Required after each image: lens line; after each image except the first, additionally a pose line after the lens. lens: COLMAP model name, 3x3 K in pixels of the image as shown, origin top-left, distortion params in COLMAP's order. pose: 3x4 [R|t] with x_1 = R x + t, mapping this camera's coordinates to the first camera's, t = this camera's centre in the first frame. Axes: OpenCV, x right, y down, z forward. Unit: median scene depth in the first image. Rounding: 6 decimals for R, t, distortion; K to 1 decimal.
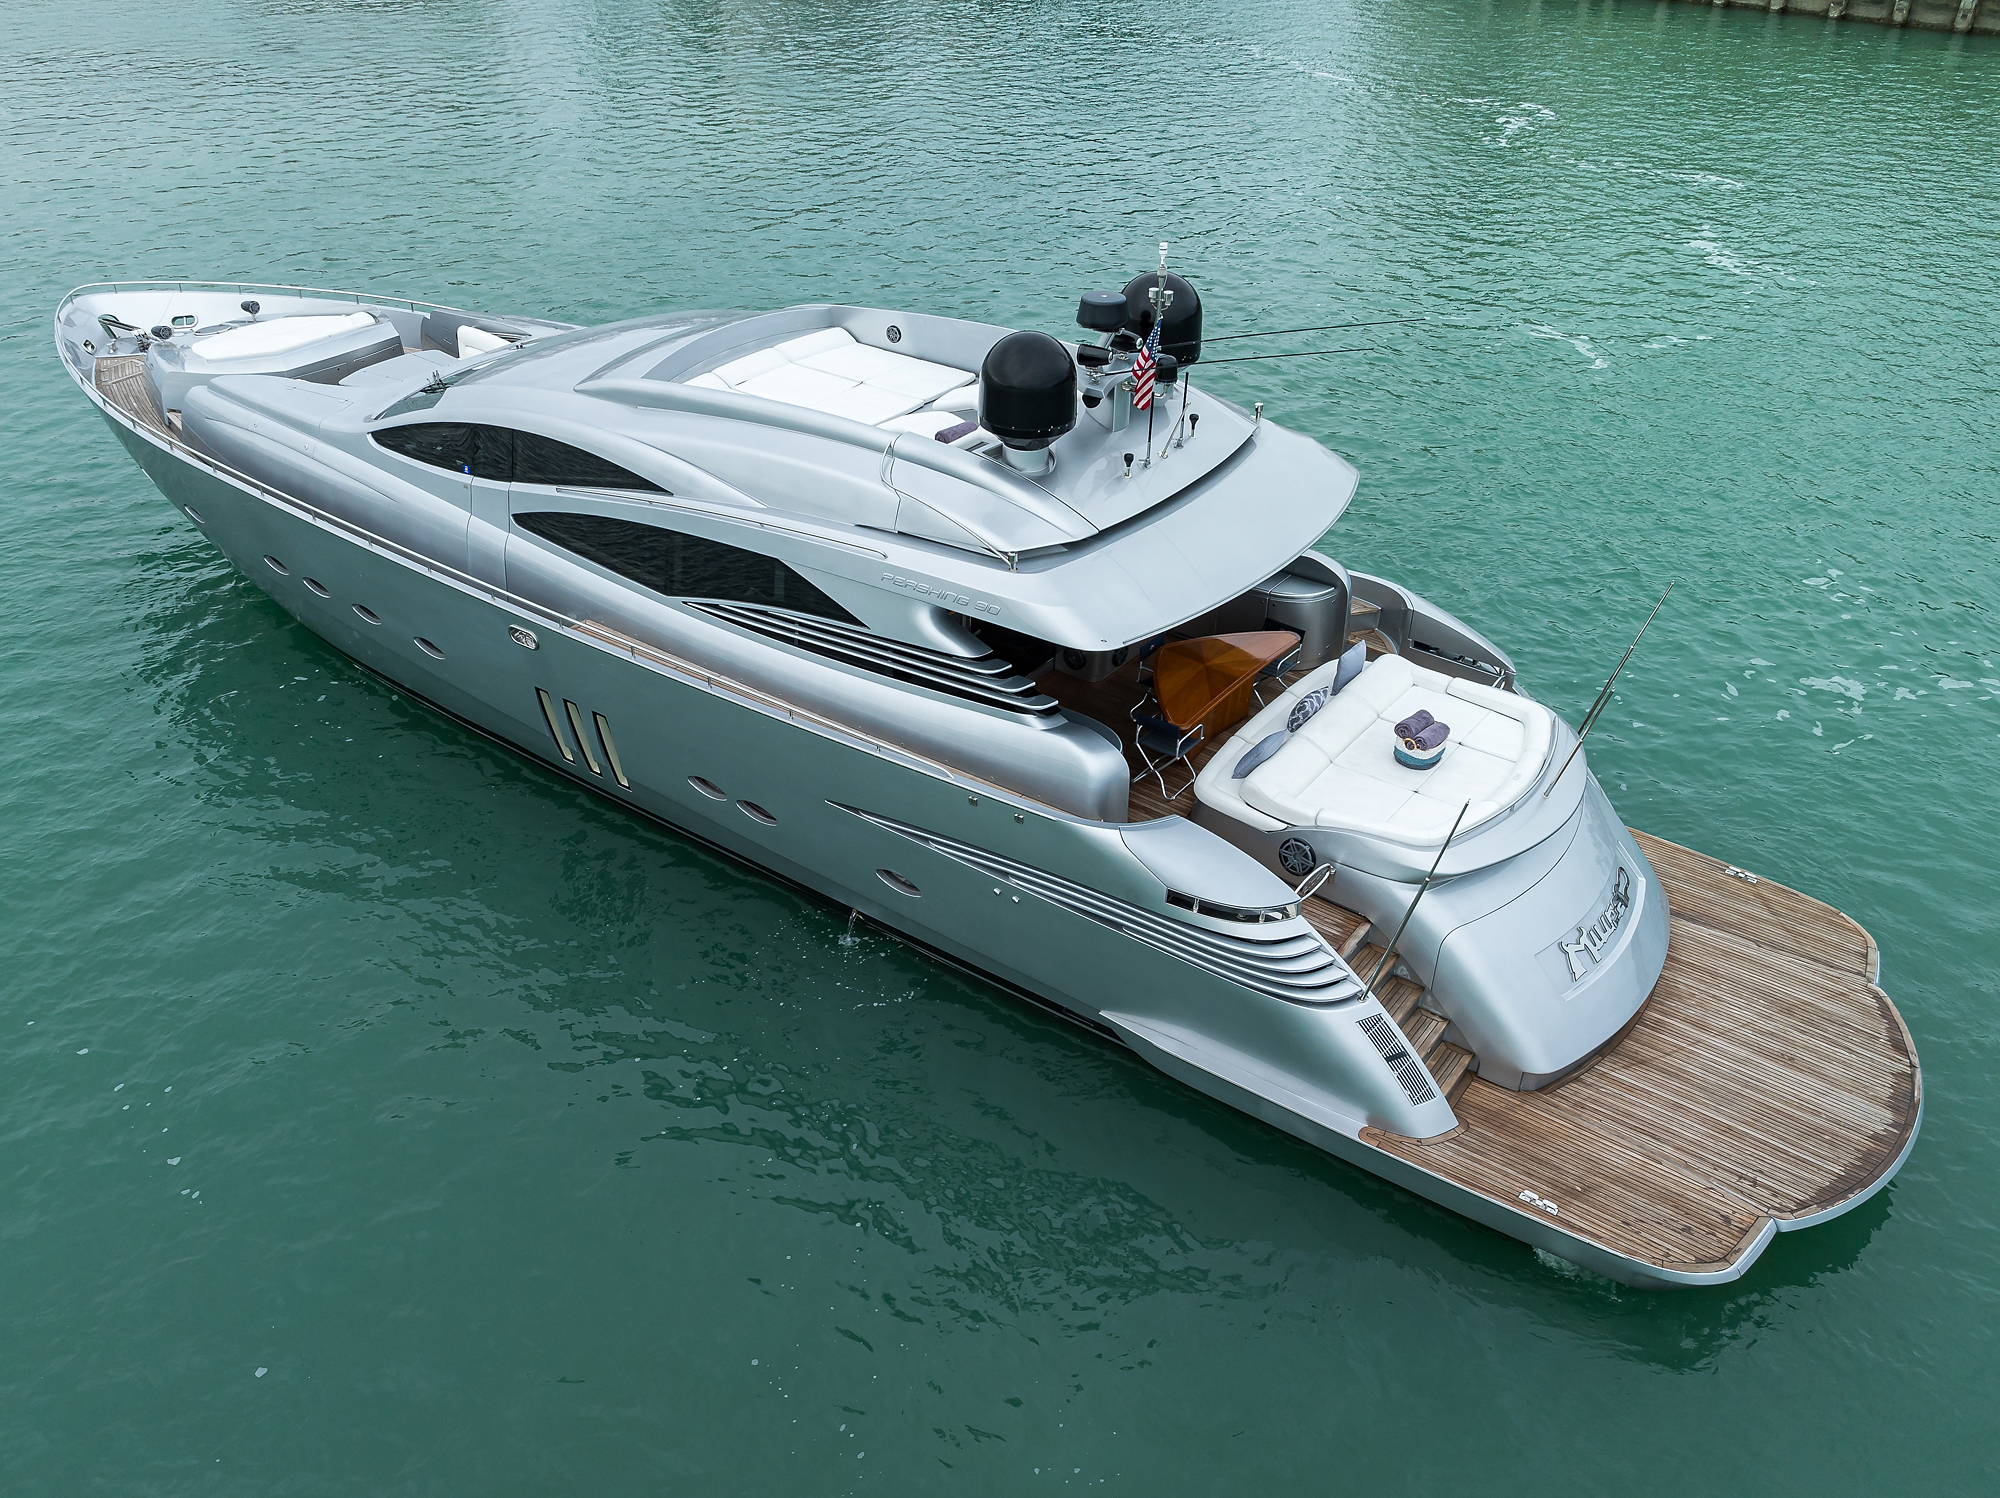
lens RADIAL K [[1677.3, 0, 962.7], [0, 1677.3, 833.8], [0, 0, 1]] dist [-0.034409, -0.001057]
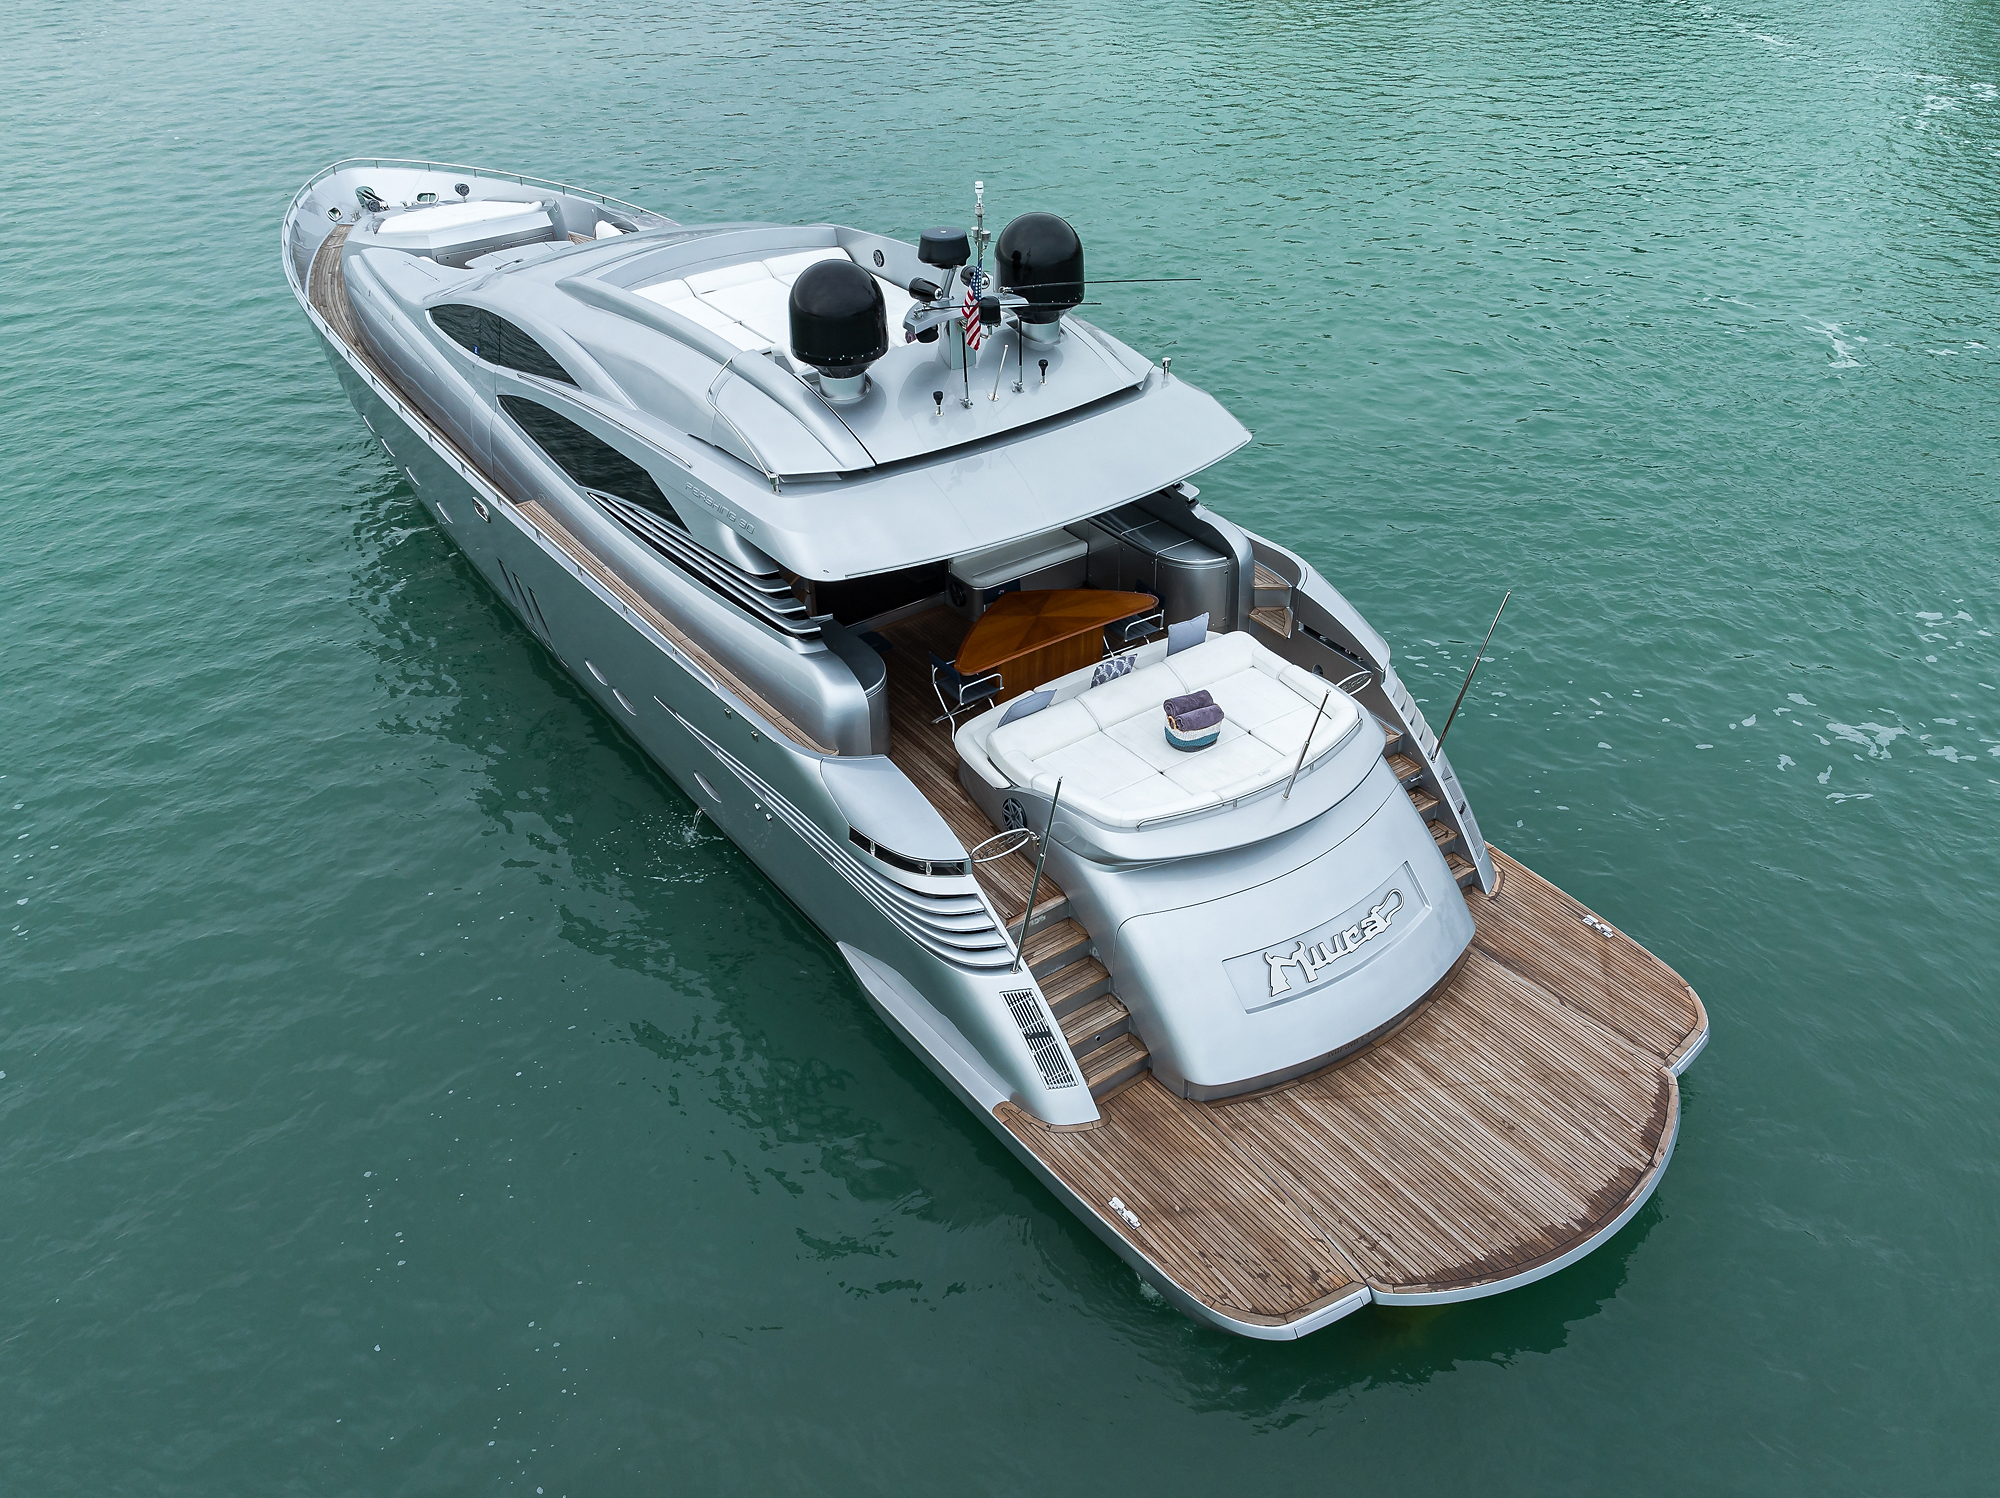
lens RADIAL K [[1668.5, 0, 1043.0], [0, 1668.5, 792.8], [0, 0, 1]] dist [-0.022443, -0.030319]
pose [[0.958497, 0.157146, -0.237885, 0.441724], [-0.153315, 0.987570, 0.034639, -0.036546], [0.240371, 0.003270, 0.970676, 0.062141]]
